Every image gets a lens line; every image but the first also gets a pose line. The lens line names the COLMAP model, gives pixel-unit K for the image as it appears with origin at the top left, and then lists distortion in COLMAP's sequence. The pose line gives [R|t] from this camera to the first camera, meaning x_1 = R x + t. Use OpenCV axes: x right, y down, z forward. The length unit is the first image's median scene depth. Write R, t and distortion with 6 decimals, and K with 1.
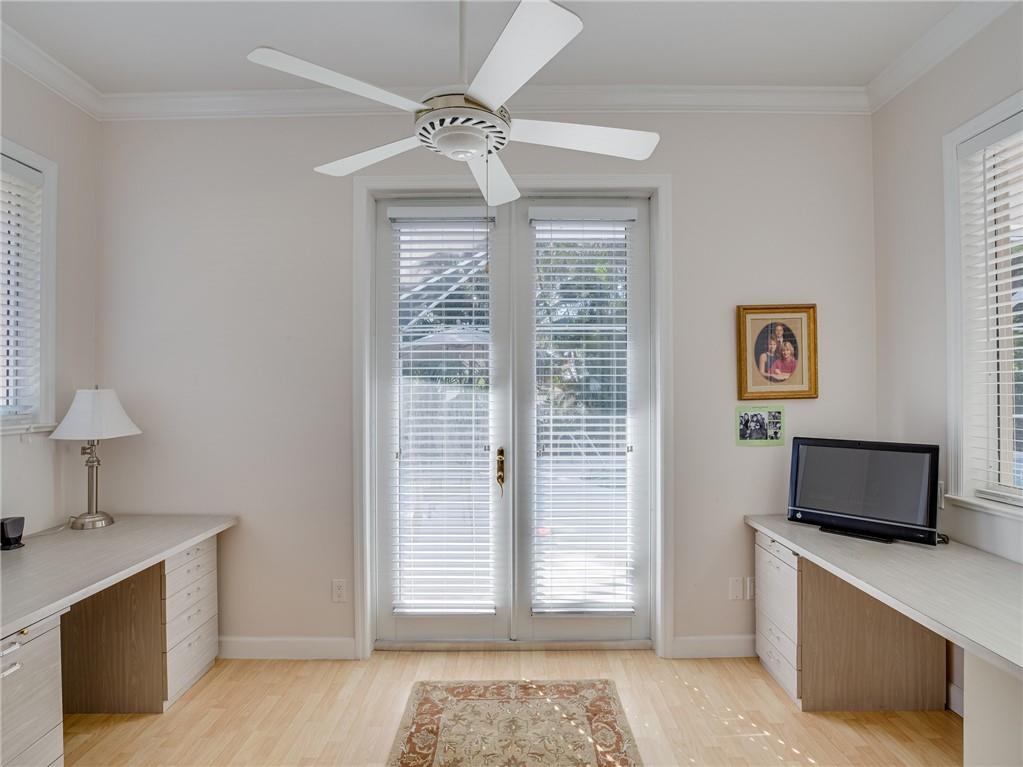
lens RADIAL K [[528.1, 0, 507.6], [0, 528.1, 384.8], [0, 0, 1]] dist [-0.034994, 0.010144]
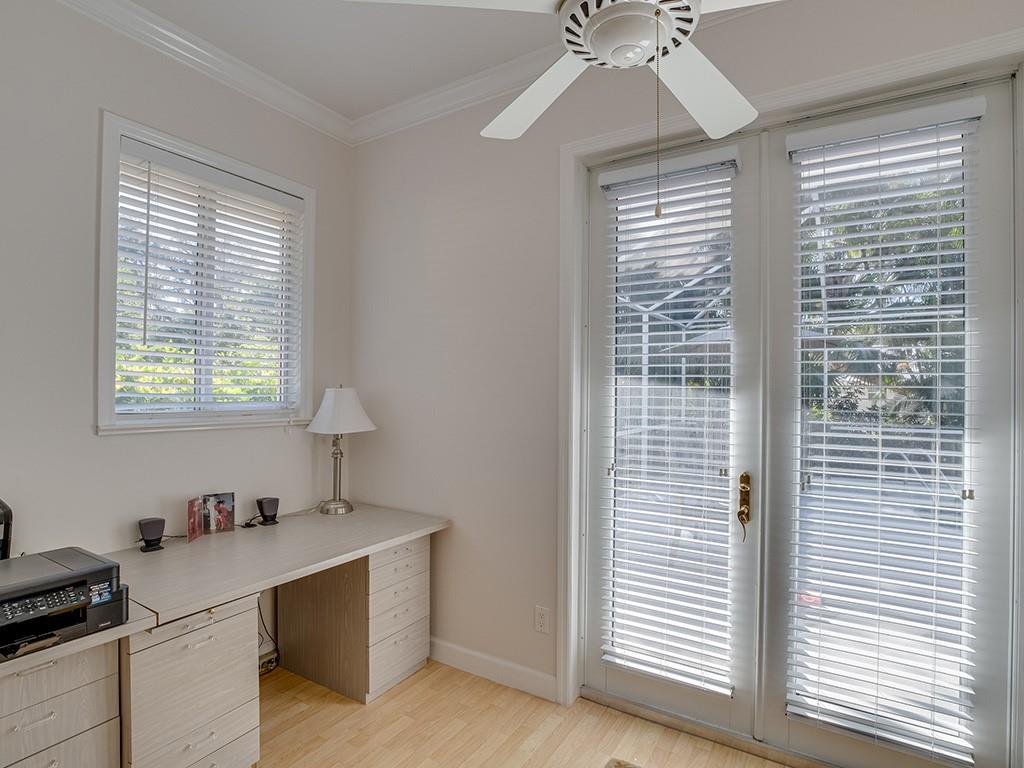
lens RADIAL K [[528.6, 0, 519.3], [0, 528.6, 384.5], [0, 0, 1]] dist [-0.034994, 0.010144]
pose [[0.851555, 0.006324, -0.524227, 0.104245], [-0.006855, 0.999976, 0.000929, -0.002424], [0.524220, 0.002803, 0.851578, 0.221160]]
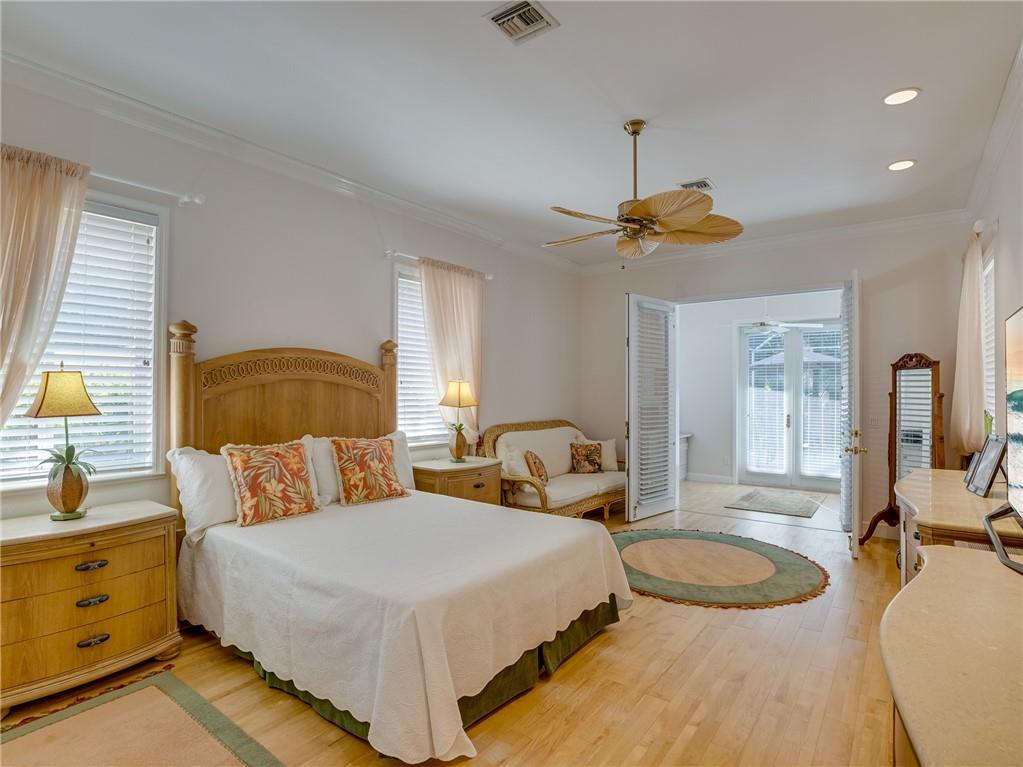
lens RADIAL K [[528.1, 0, 522.3], [0, 528.1, 377.1], [0, 0, 1]] dist [-0.034994, 0.010144]
pose [[0.811274, -0.007141, -0.584623, 0.463374], [-0.005215, 0.999797, -0.019449, -0.011867], [0.584643, 0.018827, 0.811072, -2.026306]]
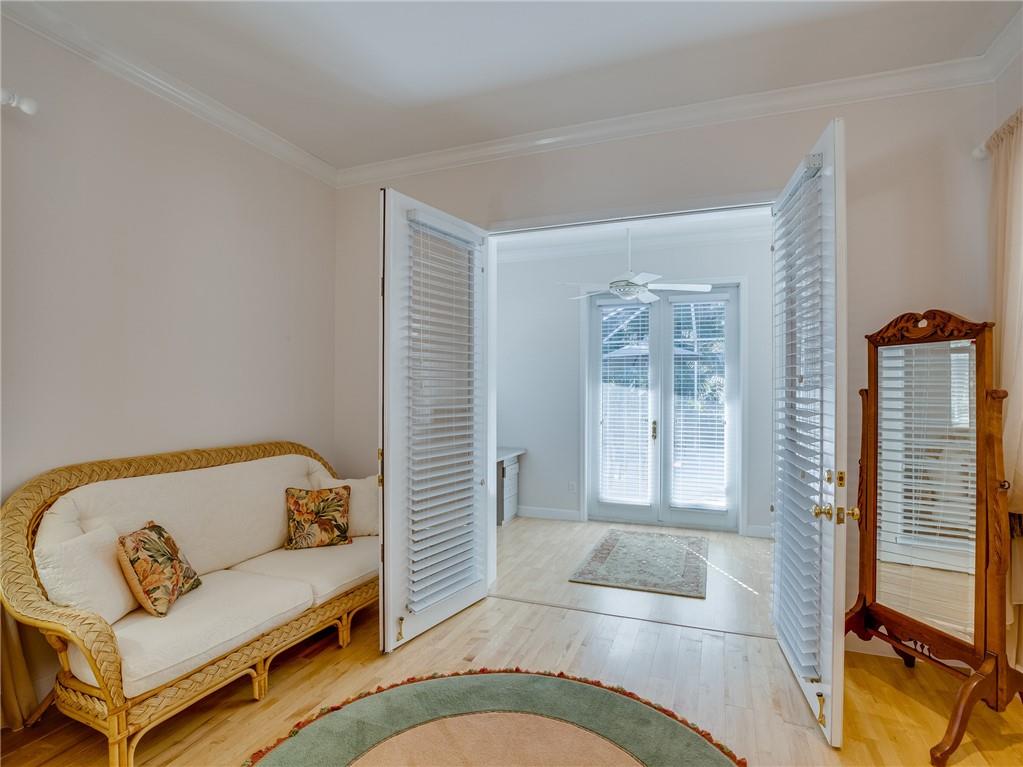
lens RADIAL K [[528.1, 0, 521.3], [0, 528.1, 383.5], [0, 0, 1]] dist [-0.034994, 0.010144]
pose [[0.939240, 0.002197, -0.343255, 0.195452], [-0.004527, 0.999972, -0.005987, -0.002299], [0.343232, 0.007177, 0.939223, -0.995394]]
